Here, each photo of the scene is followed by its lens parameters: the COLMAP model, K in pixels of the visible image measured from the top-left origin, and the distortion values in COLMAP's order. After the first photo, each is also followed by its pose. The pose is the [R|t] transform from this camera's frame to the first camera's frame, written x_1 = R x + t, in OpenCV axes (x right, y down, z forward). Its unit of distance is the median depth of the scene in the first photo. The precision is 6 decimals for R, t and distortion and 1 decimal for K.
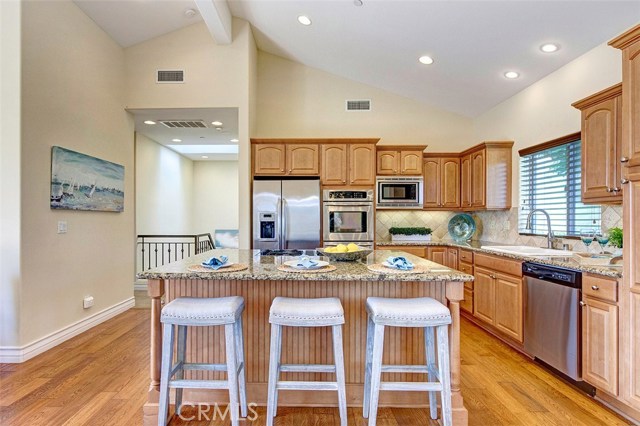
lens RADIAL K [[324.7, 0, 298.0], [0, 324.7, 221.8], [0, 0, 1]] dist [-0.001310, -0.000983]
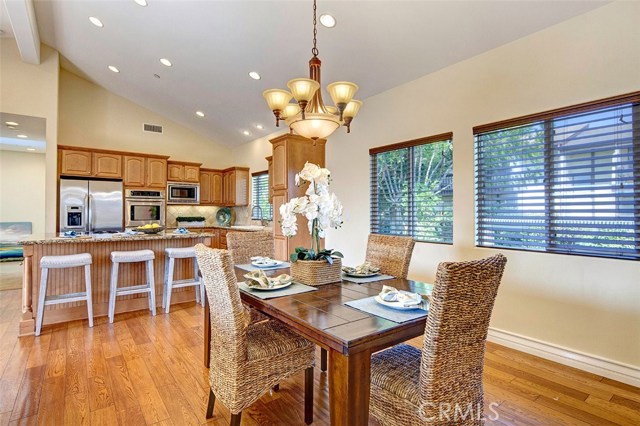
lens RADIAL K [[324.7, 0, 319.0], [0, 324.7, 207.5], [0, 0, 1]] dist [-0.001310, -0.000983]
pose [[0.771105, 0.009723, 0.636634, -0.162562], [0.006865, 0.999698, -0.023583, 0.016117], [-0.636671, 0.022555, 0.770805, -0.565142]]
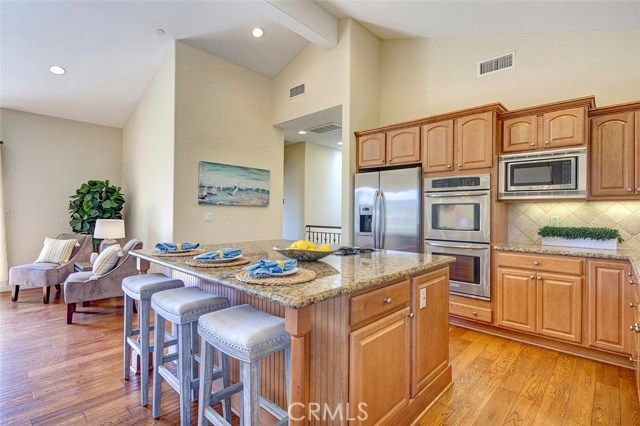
lens RADIAL K [[300.9, 0, 324.1], [0, 300.9, 211.8], [0, 0, 1]] dist [0.005059, -0.000293]
pose [[0.762692, 0.005216, -0.646741, 0.386851], [-0.013934, 0.999868, -0.008369, -0.001098], [0.646612, 0.015395, 0.762664, 0.232665]]
